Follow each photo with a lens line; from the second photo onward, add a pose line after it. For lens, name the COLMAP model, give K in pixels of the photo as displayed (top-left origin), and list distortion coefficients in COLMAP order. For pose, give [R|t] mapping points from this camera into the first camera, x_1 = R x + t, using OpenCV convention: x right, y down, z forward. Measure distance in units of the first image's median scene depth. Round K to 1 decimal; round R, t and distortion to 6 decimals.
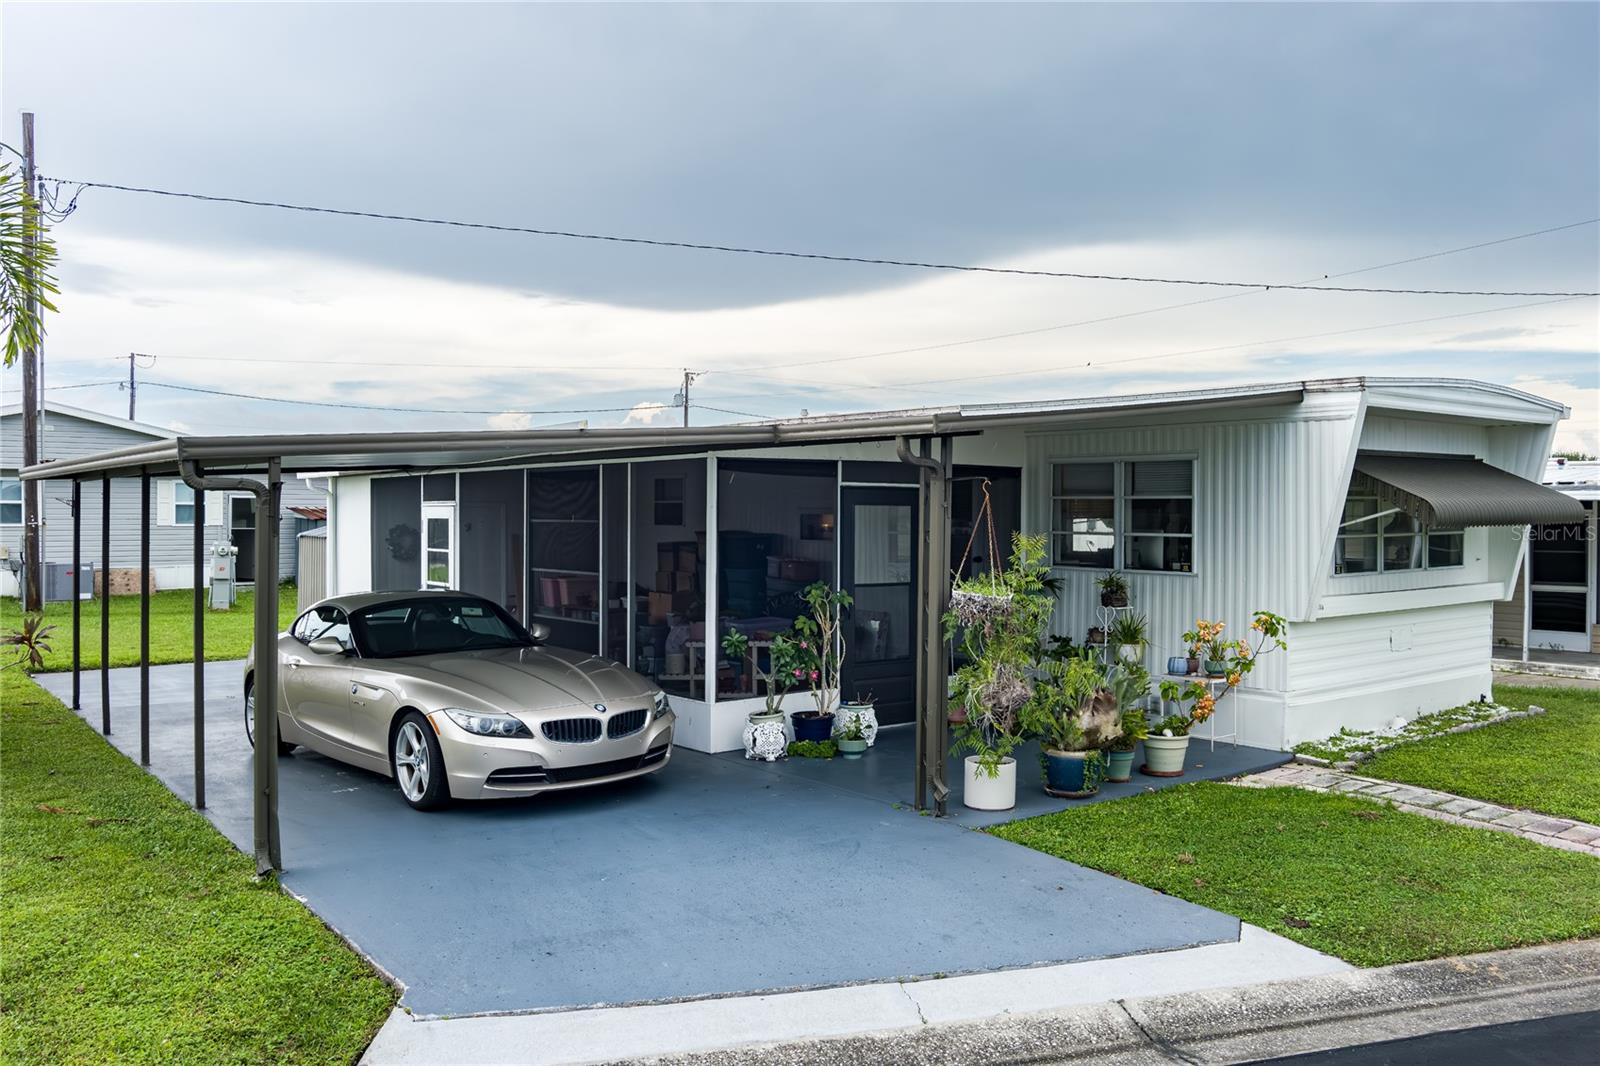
lens RADIAL K [[1296.1, 0, 800.0], [0, 1296.1, 533.0], [0, 0, 1]] dist [-0.085527, 0.042300]
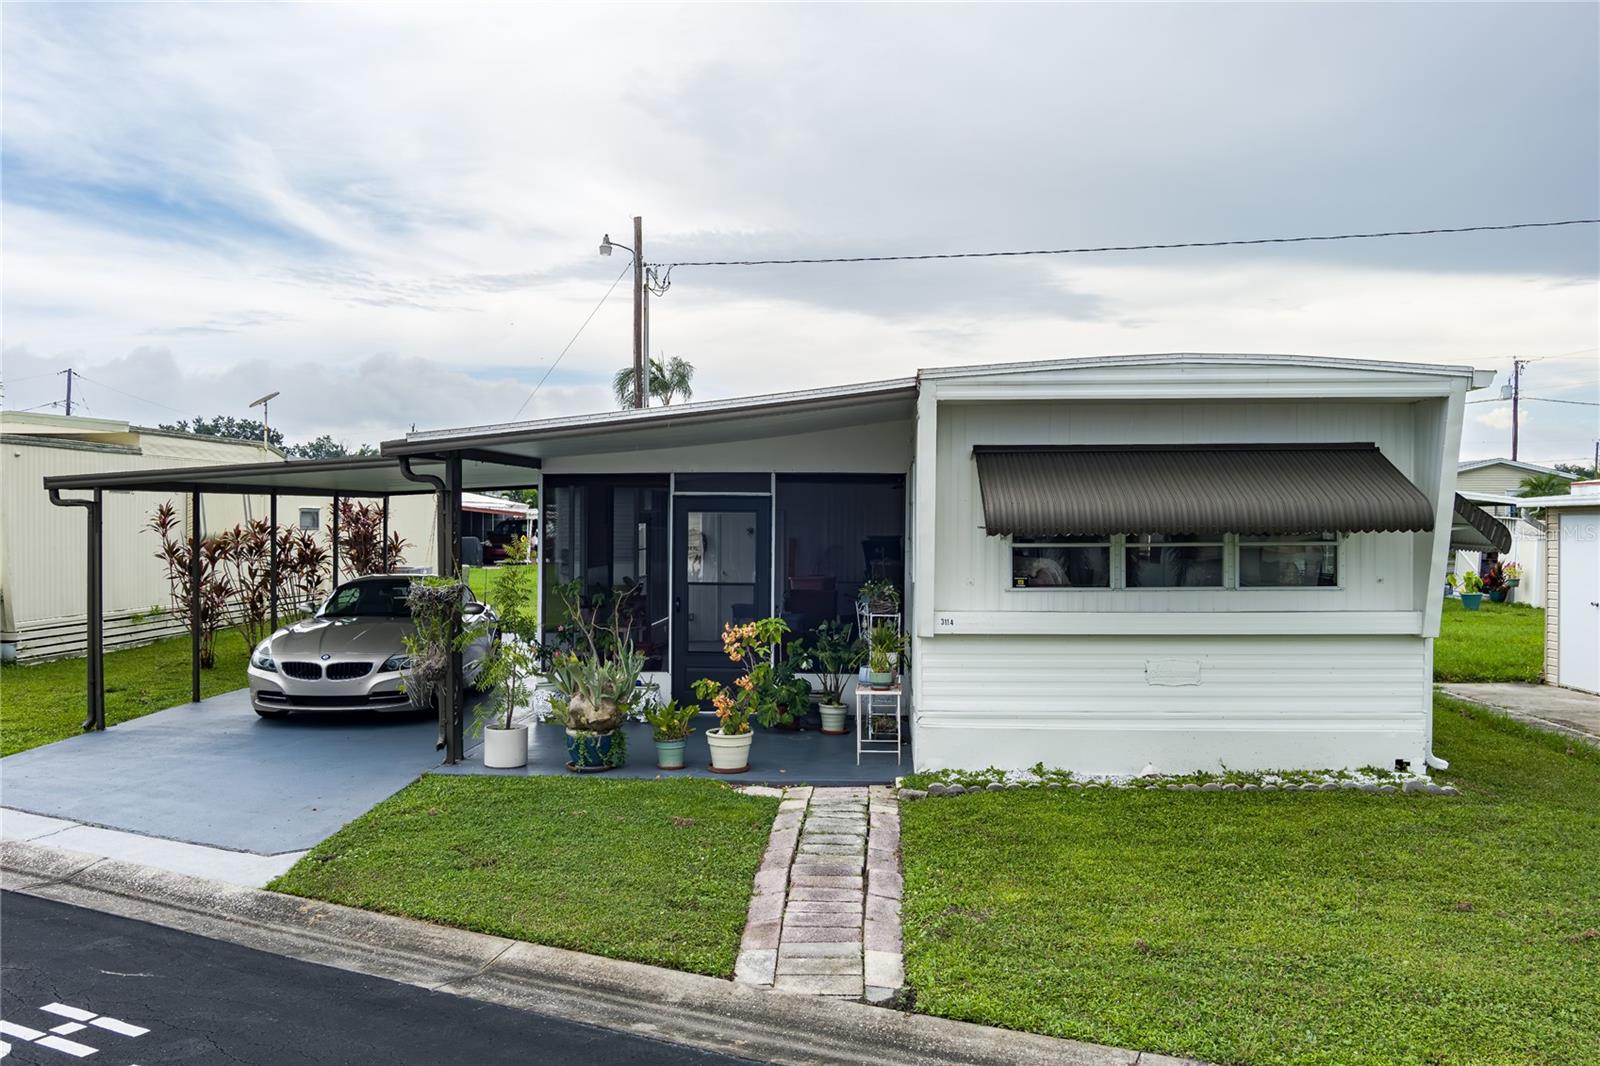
lens RADIAL K [[1292.9, 0, 800.0], [0, 1292.9, 533.0], [0, 0, 1]] dist [-0.072803, -0.003857]
pose [[0.745342, 0.006425, -0.666652, 1.117388], [-0.010011, 0.999949, -0.001555, -0.003531], [0.666608, 0.007833, 0.745368, 0.289614]]
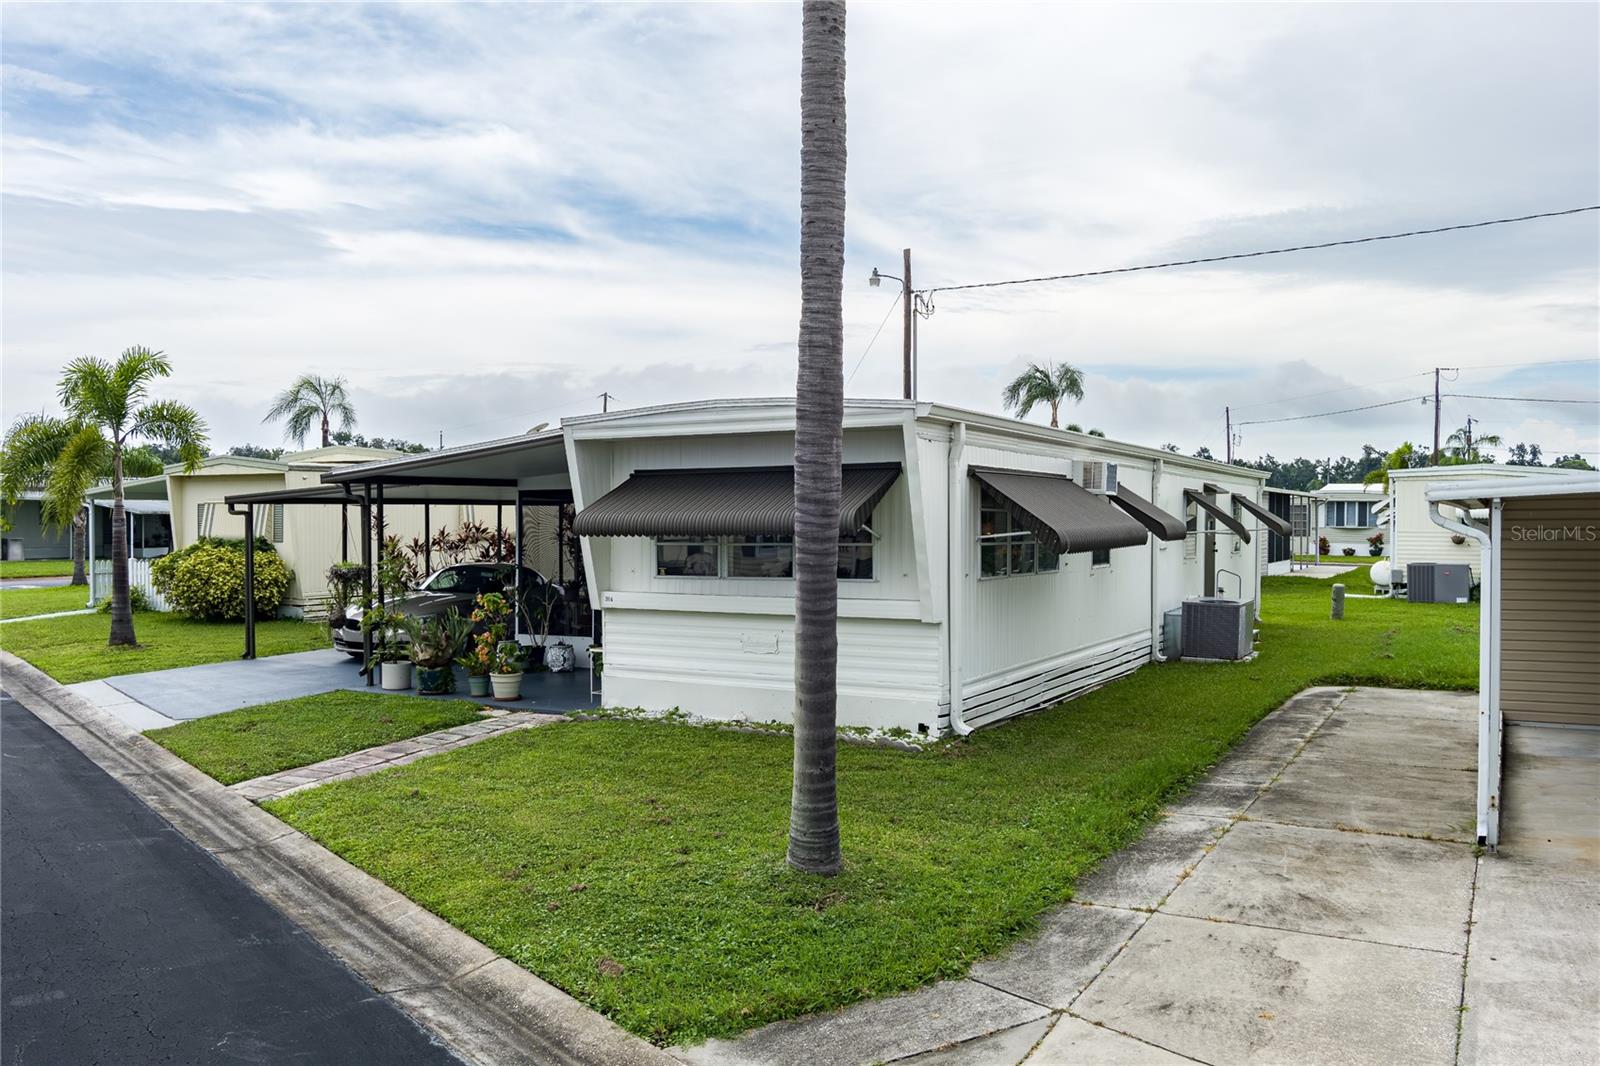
lens RADIAL K [[1292.9, 0, 800.0], [0, 1292.9, 533.0], [0, 0, 1]] dist [-0.072803, -0.003857]
pose [[0.389732, 0.009648, -0.920878, 1.954928], [-0.012977, 0.999903, 0.004984, -0.018656], [0.920837, 0.010008, 0.389819, 0.806133]]
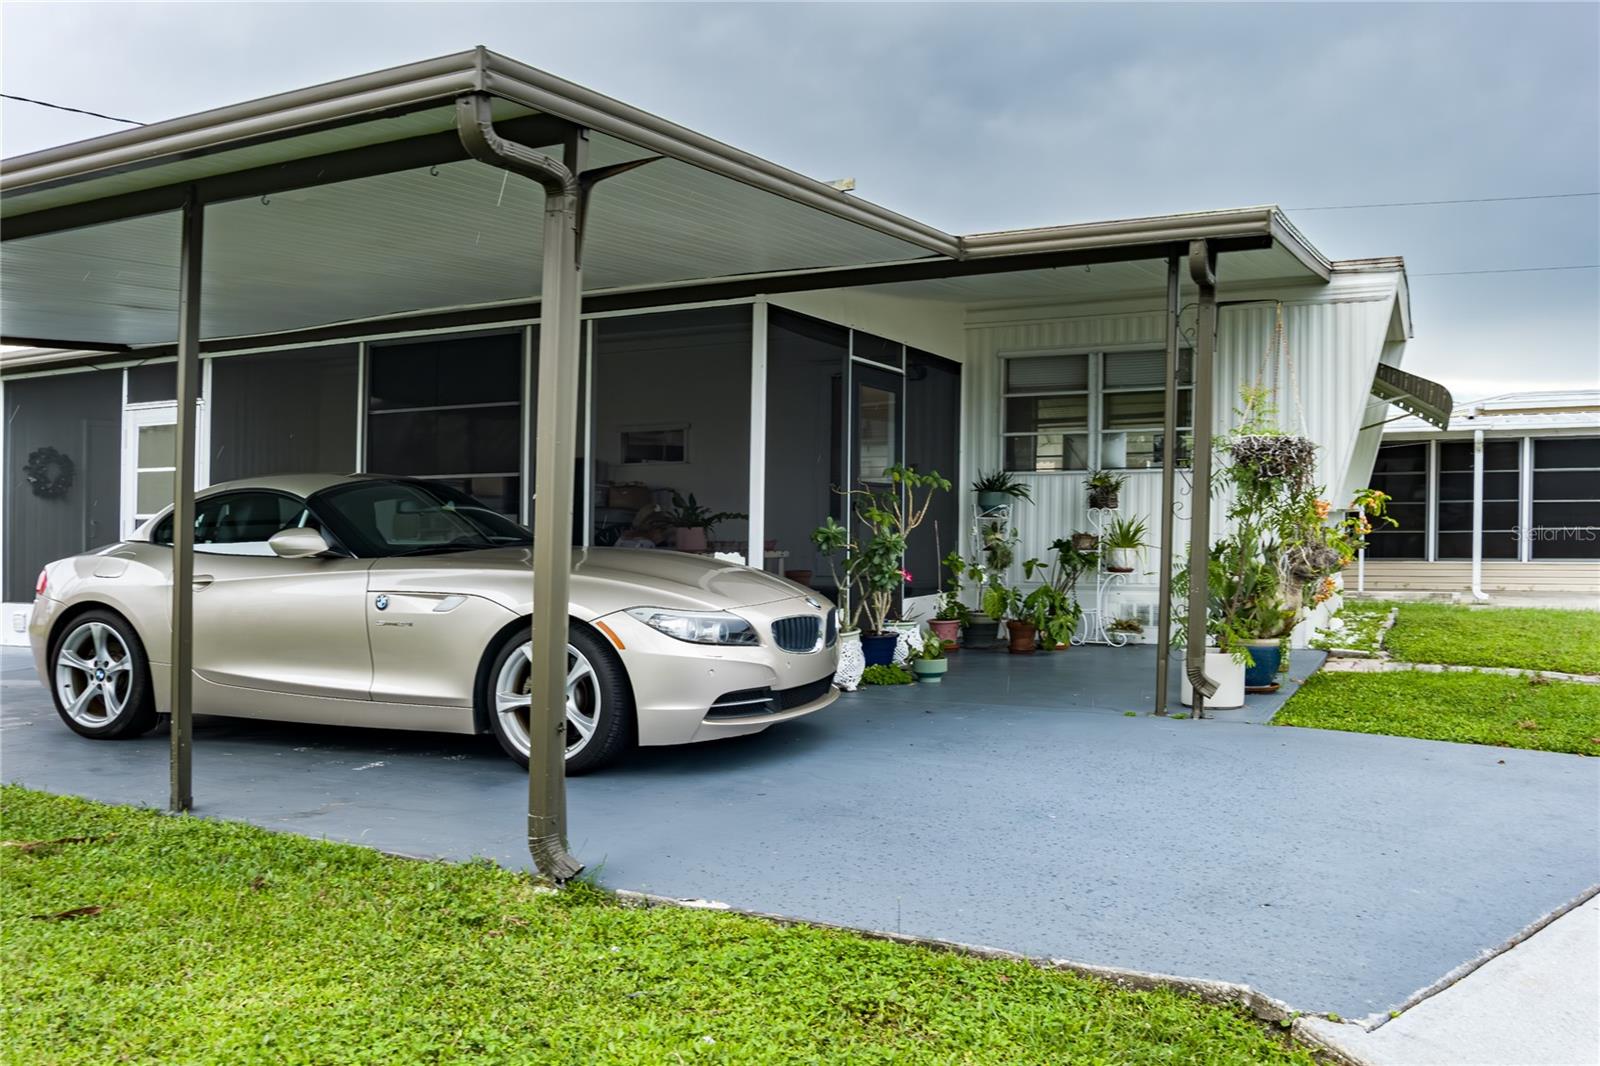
lens RADIAL K [[1288.6, 0, 807.3], [0, 1288.6, 487.2], [0, 0, 1]] dist [-0.070147, -0.002689]
pose [[0.898872, 0.001615, 0.438208, -0.444547], [0.017828, 0.999031, -0.040251, 0.096740], [-0.437849, 0.043993, 0.897972, 0.355337]]
